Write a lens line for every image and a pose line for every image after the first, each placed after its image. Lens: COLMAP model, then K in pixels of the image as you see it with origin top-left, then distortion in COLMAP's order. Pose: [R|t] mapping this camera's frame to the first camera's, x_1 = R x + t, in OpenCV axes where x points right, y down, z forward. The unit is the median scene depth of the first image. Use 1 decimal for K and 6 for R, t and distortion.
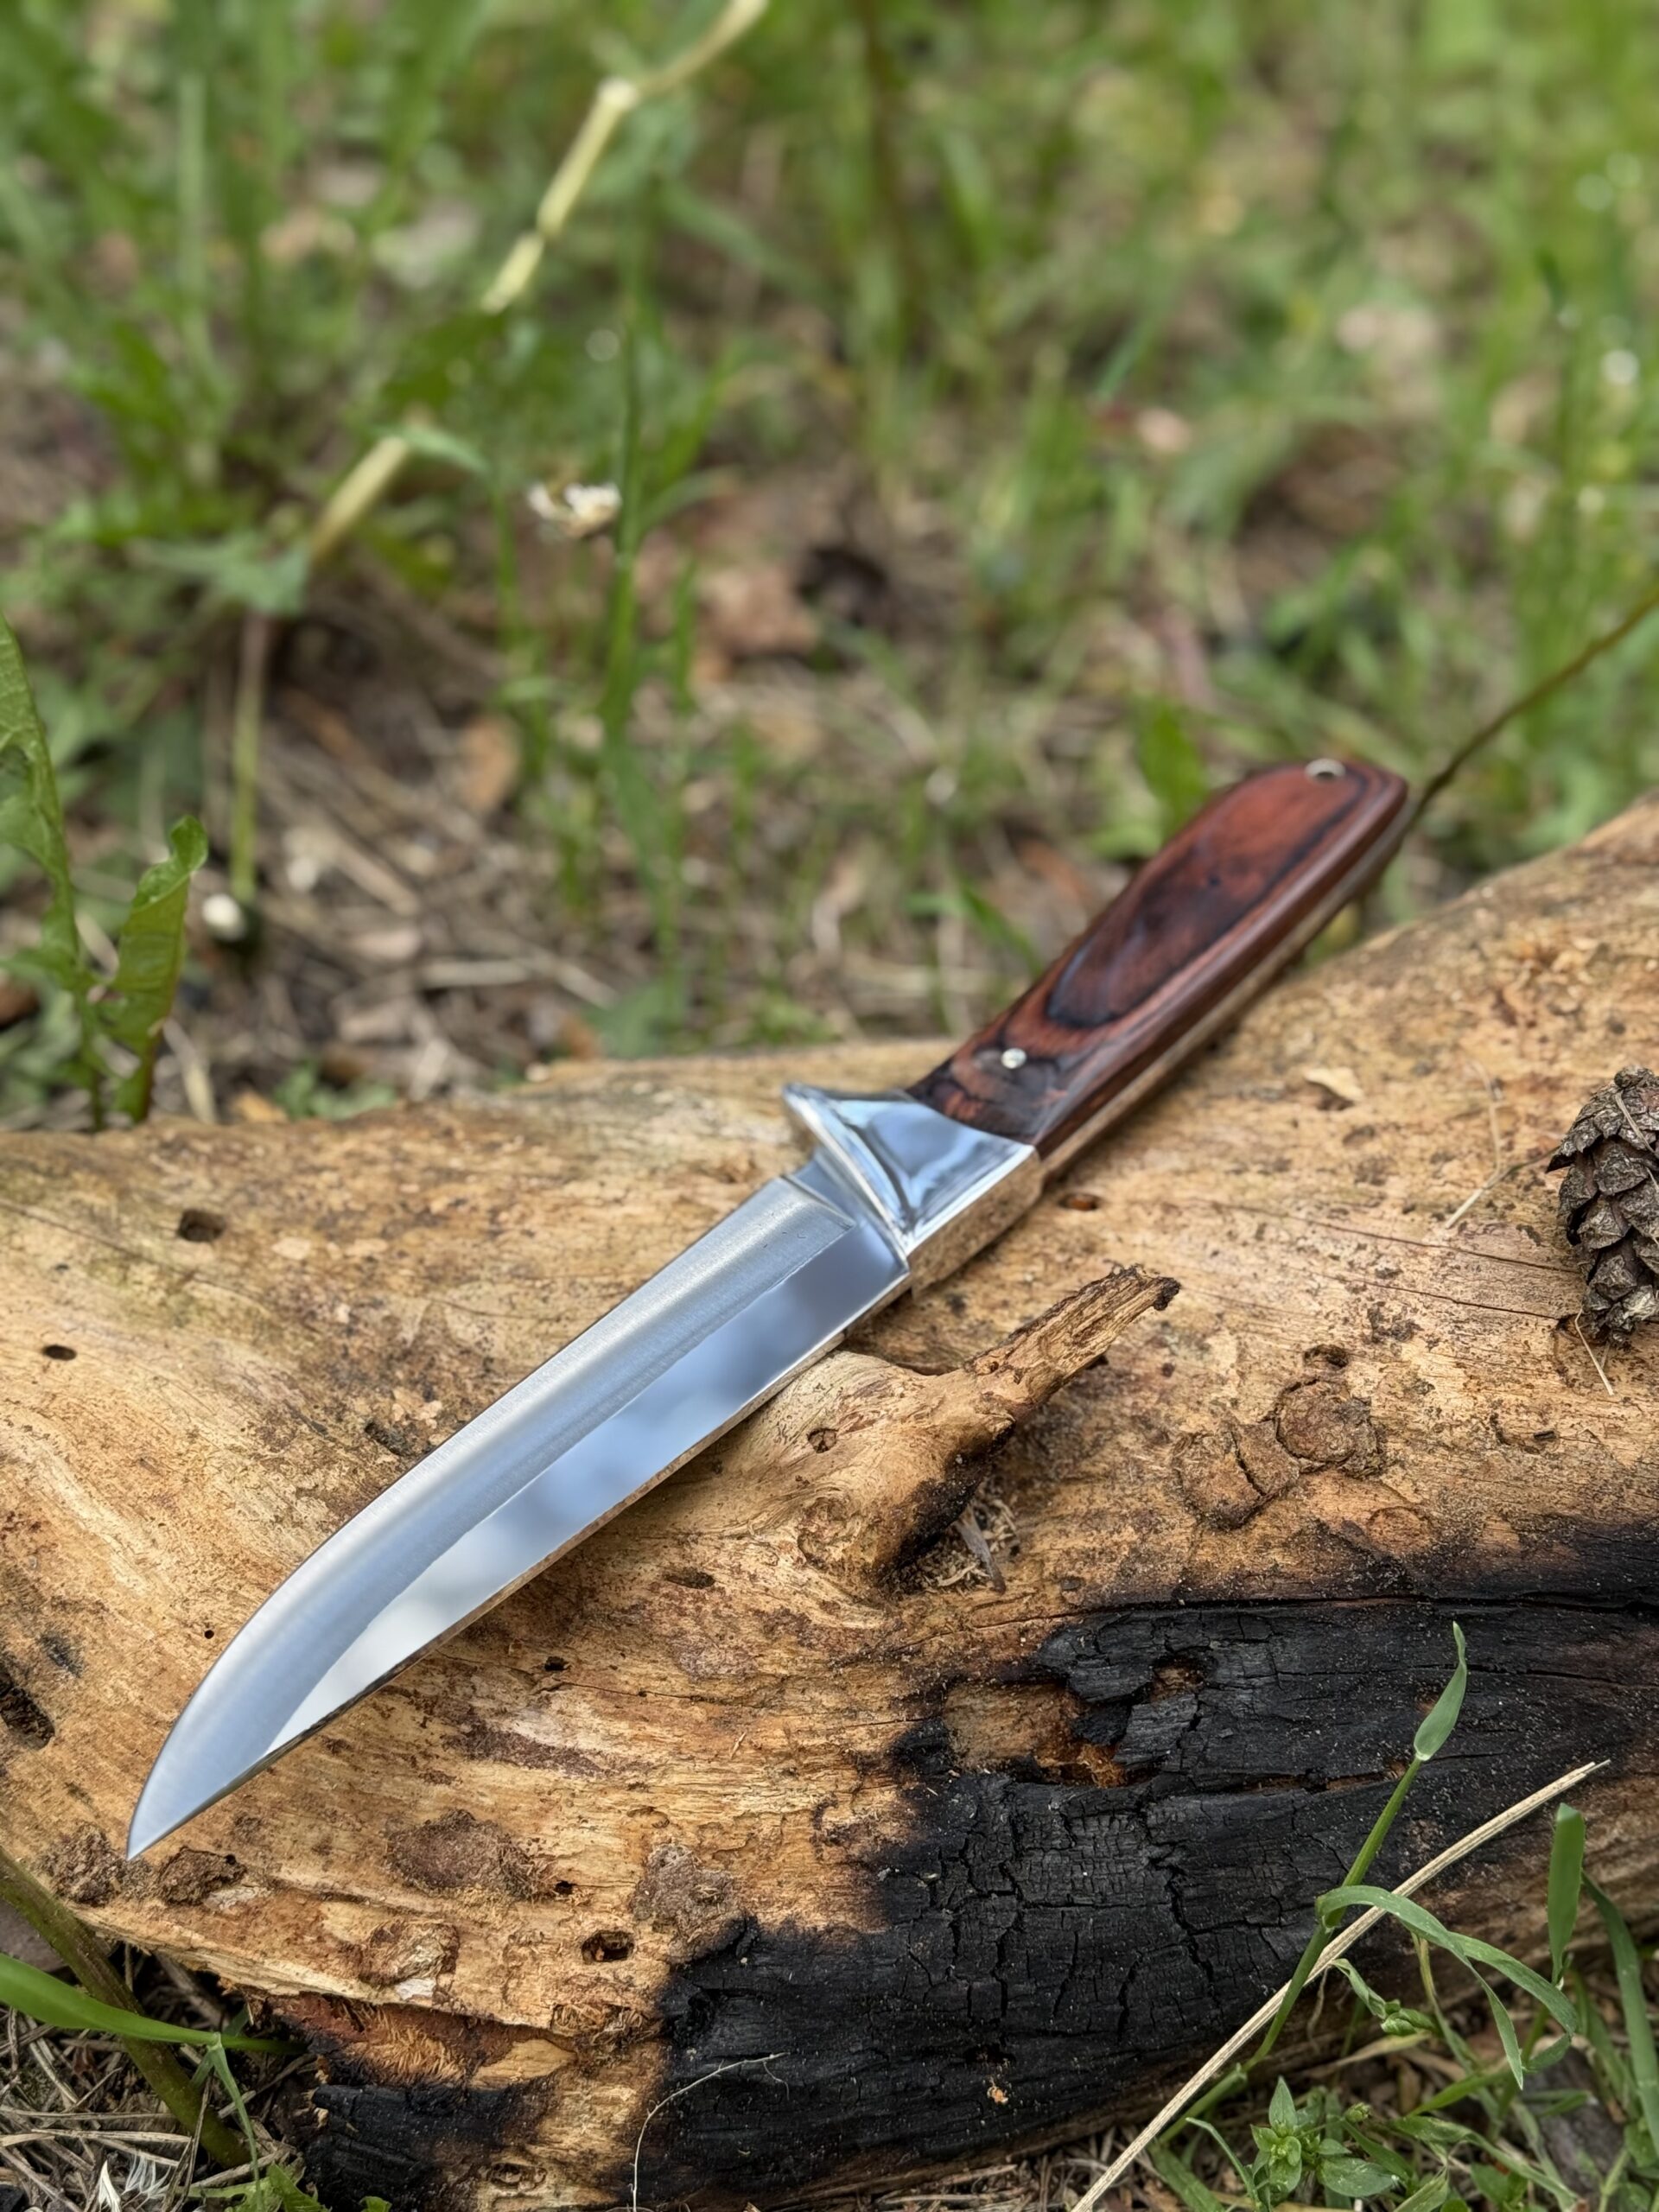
lens RADIAL K [[3182.9, 0, 846.4], [0, 3182.9, 1096.0], [0, 0, 1]] dist [0.140468, 0.000000]
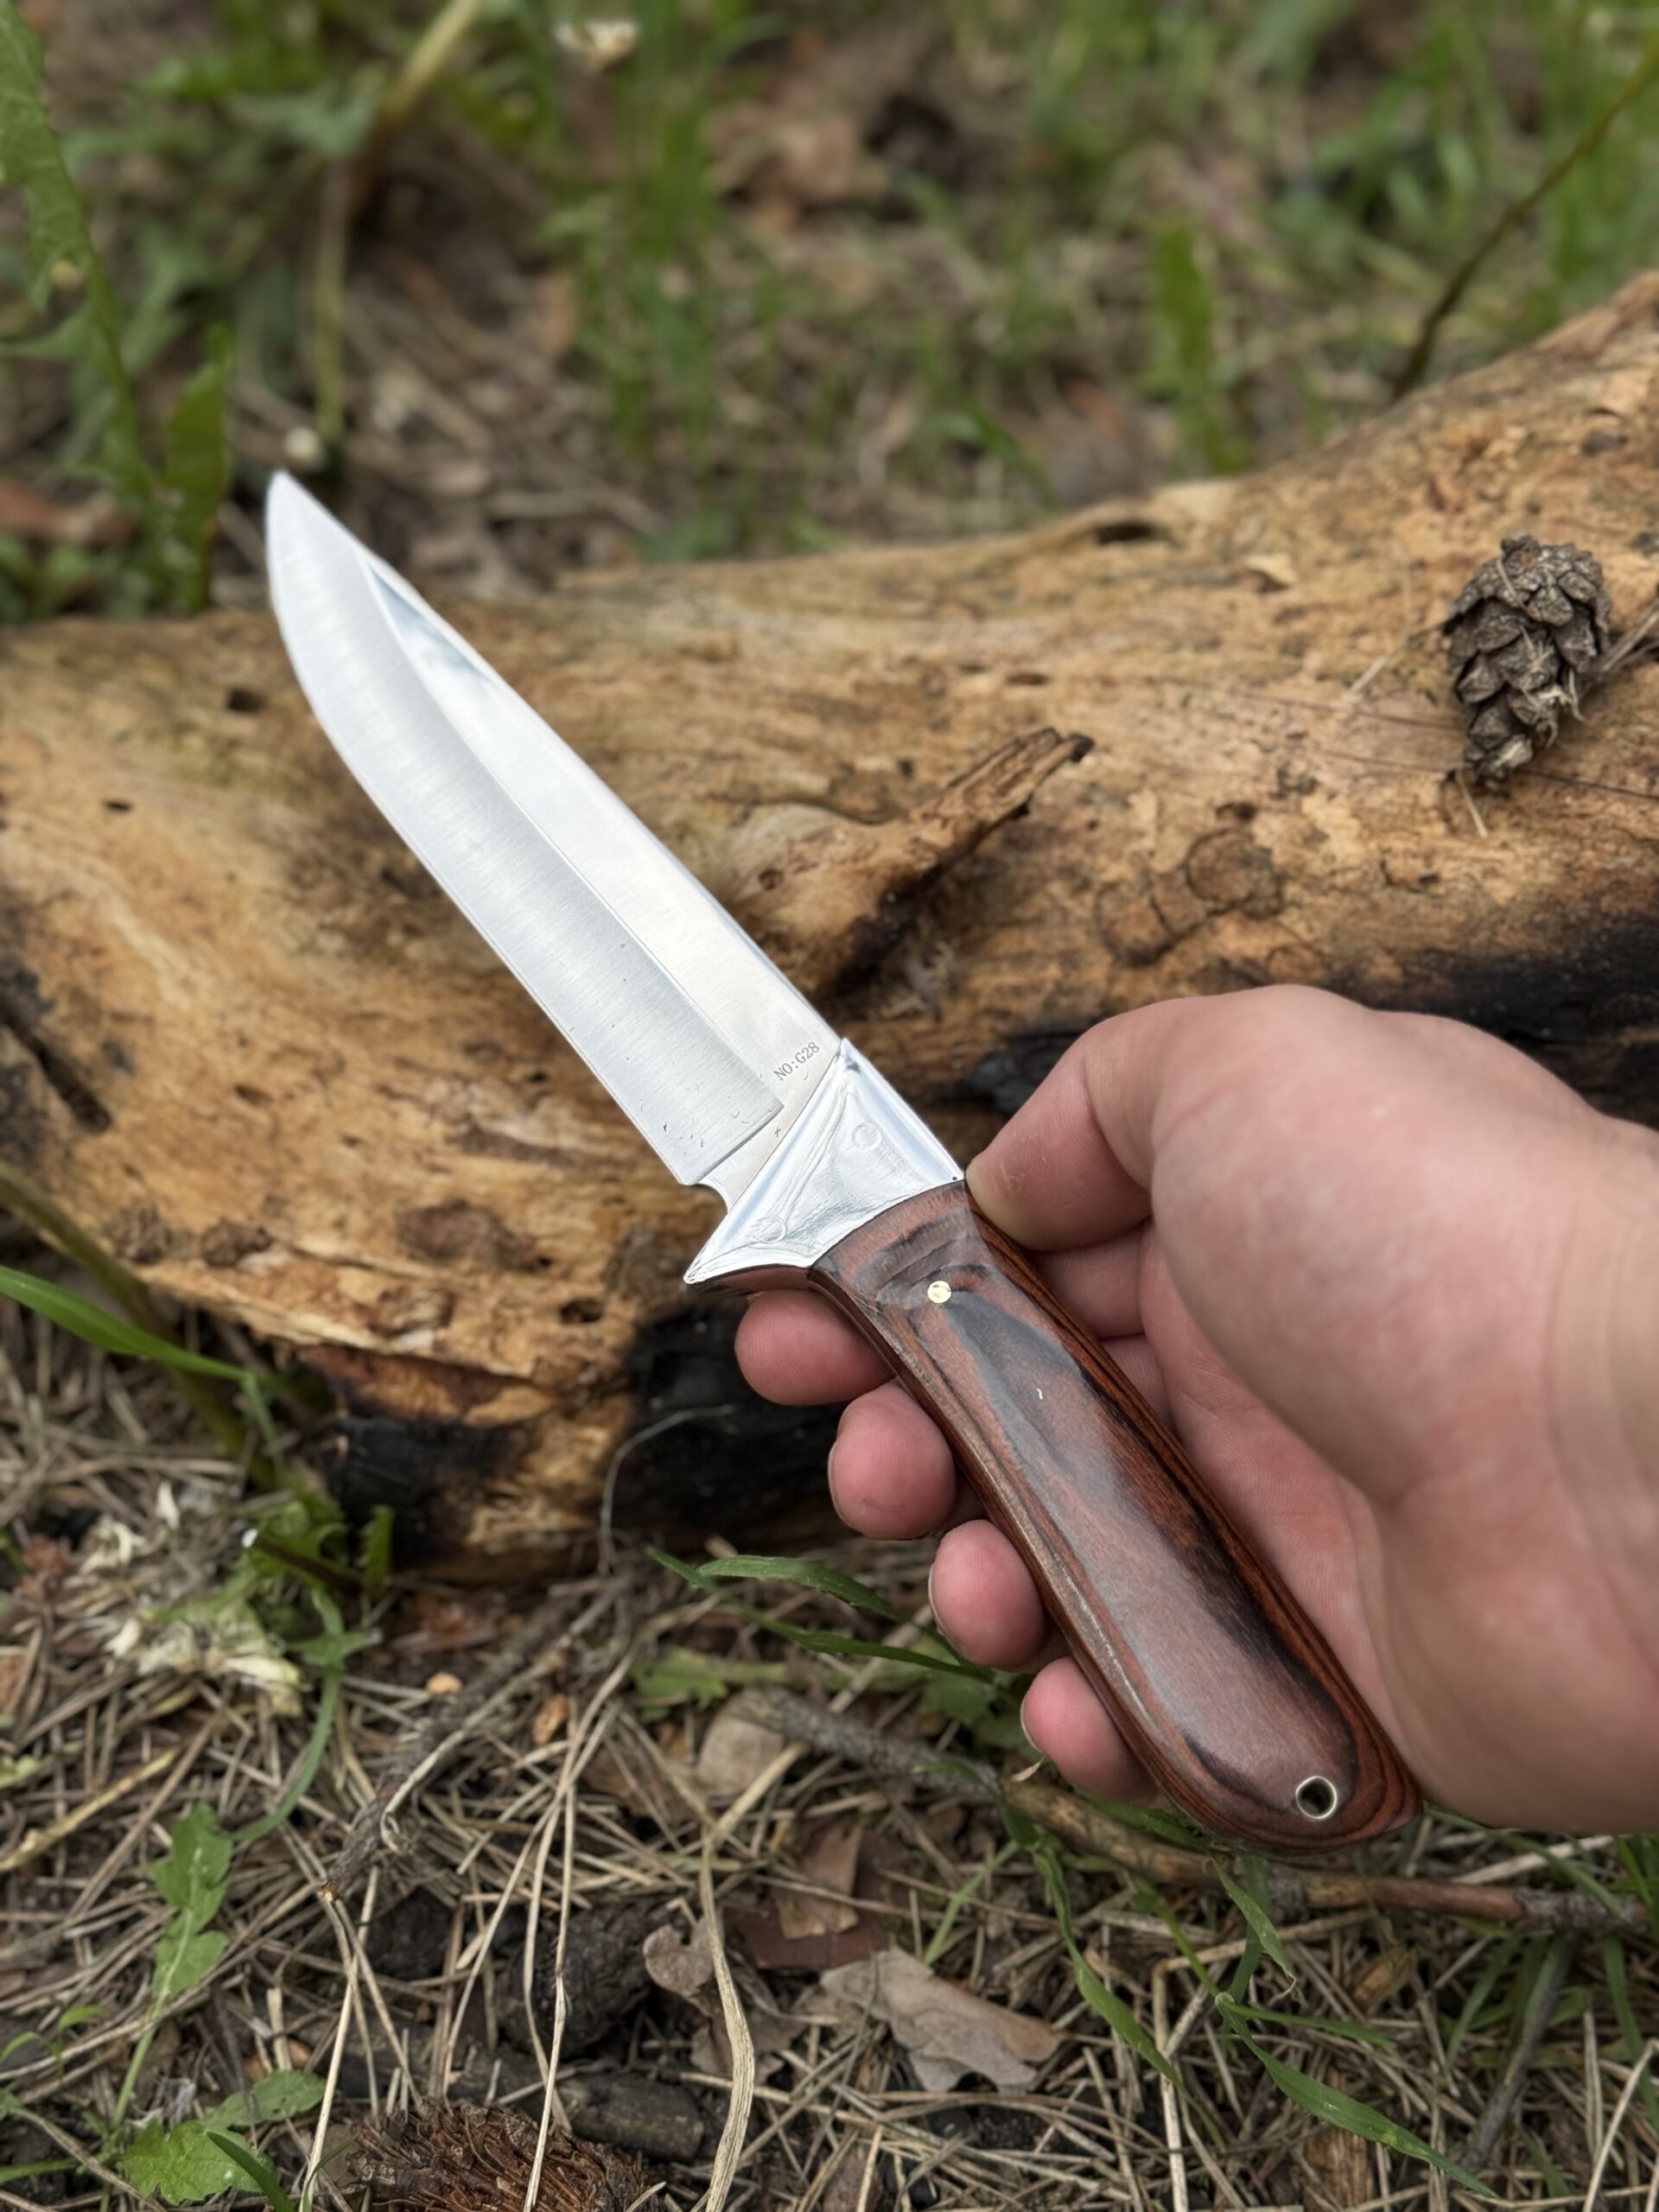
lens RADIAL K [[3182.9, 0, 819.6], [0, 3182.9, 1102.9], [0, 0, 1]] dist [0.140468, 0.000000]
pose [[0.994482, 0.009974, -0.104432, 0.123858], [0.000776, 0.994744, 0.102393, 0.069047], [0.104904, -0.101909, 0.989247, -0.112354]]
